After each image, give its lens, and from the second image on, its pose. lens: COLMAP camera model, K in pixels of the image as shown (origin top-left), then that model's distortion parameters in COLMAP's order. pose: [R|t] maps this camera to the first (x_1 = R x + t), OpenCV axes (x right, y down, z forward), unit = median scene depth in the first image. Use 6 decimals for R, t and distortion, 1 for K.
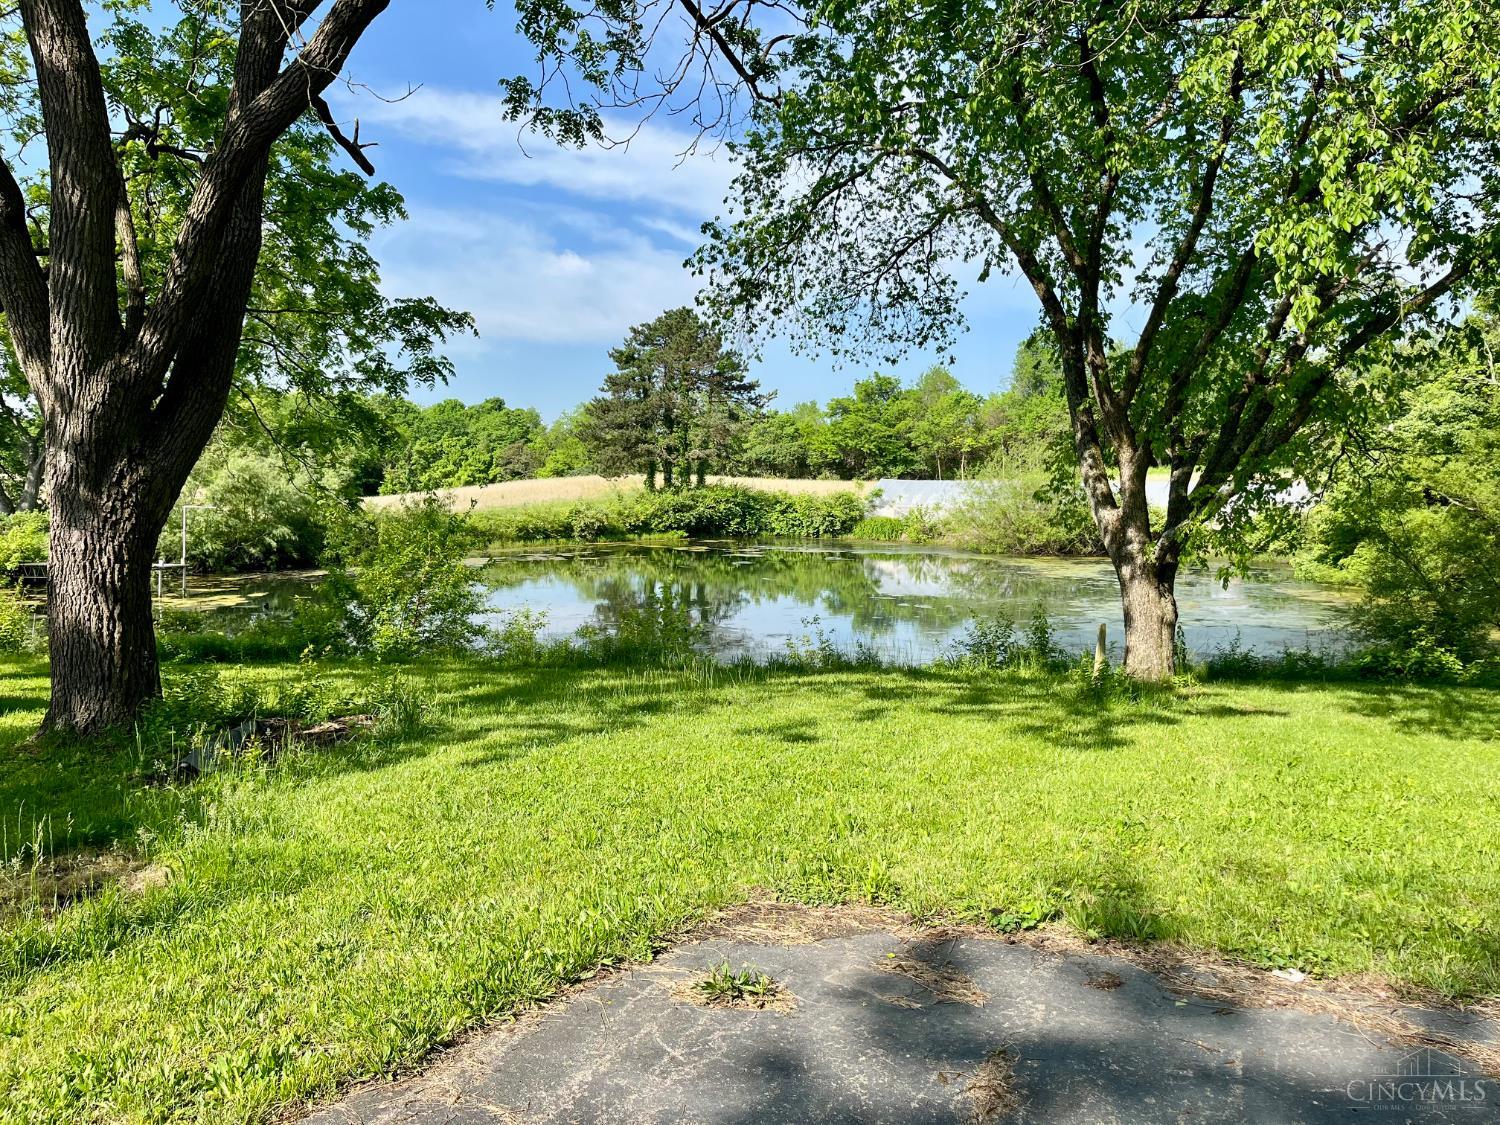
lens RADIAL K [[1132.6, 0, 749.6], [0, 1132.6, 563.1], [0, 0, 1]] dist [0.014227, 0.003812]
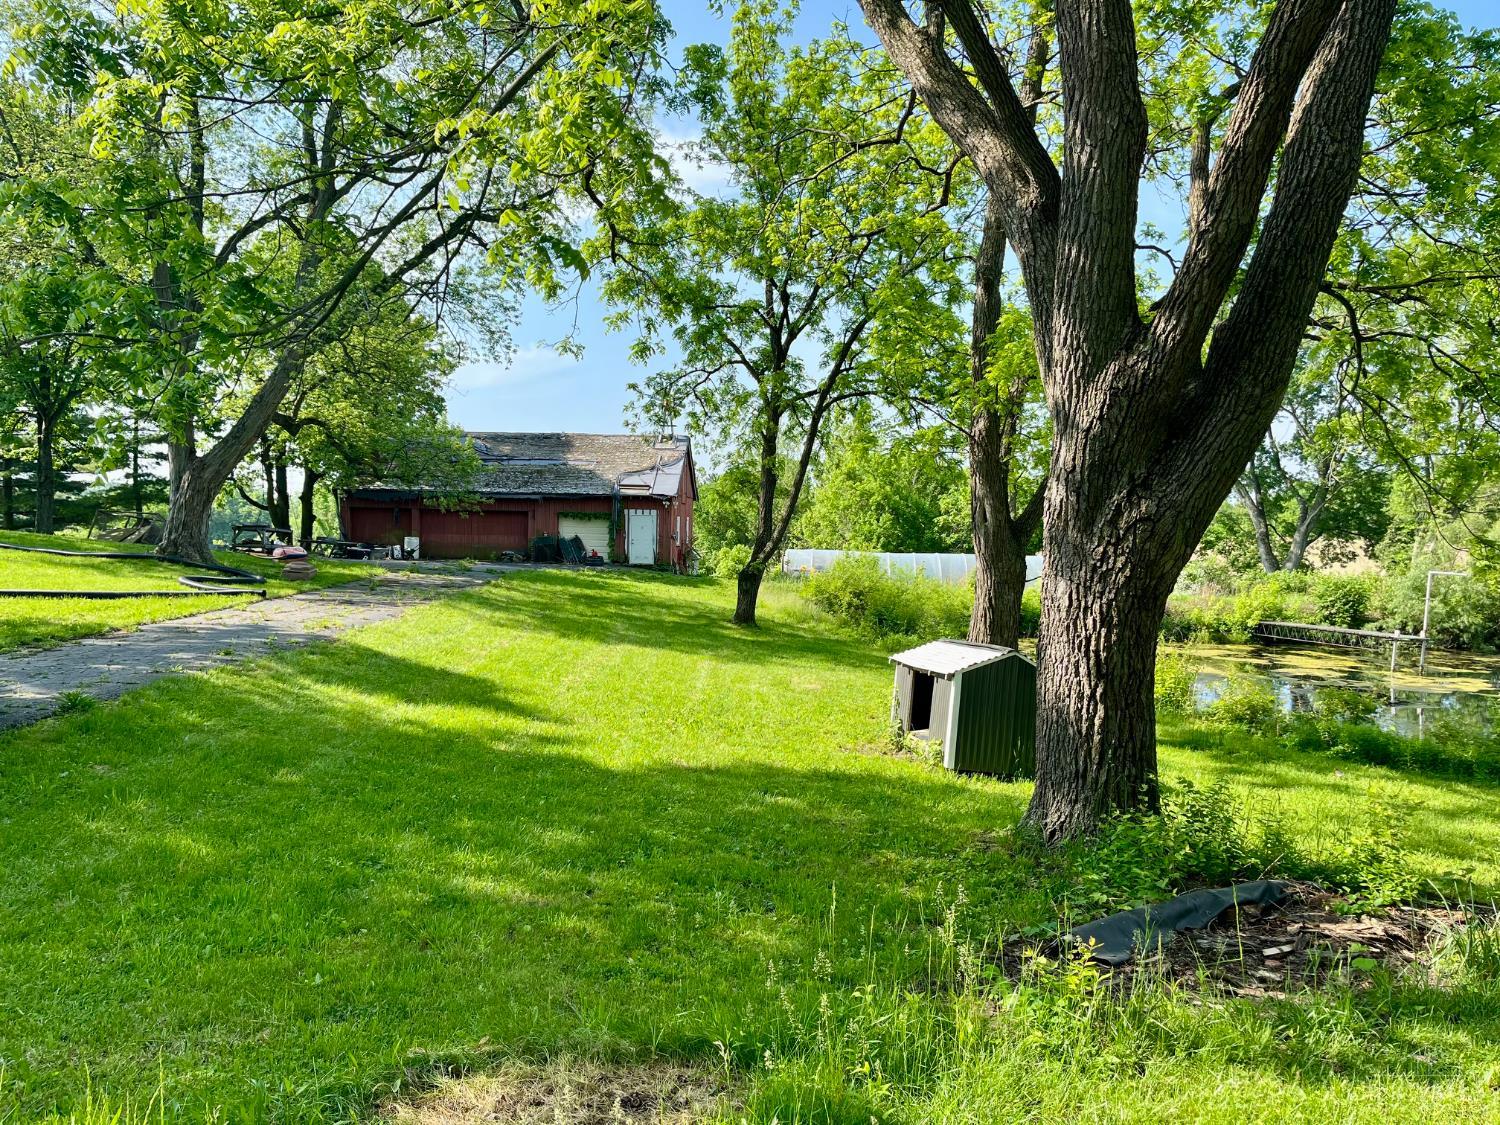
lens RADIAL K [[1132.6, 0, 746.4], [0, 1132.6, 566.3], [0, 0, 1]] dist [0.014227, 0.003812]
pose [[0.506175, 0.040921, -0.861459, -0.025514], [-0.087982, 0.996112, -0.004379, -0.016130], [0.857931, 0.078010, 0.507808, 0.407977]]
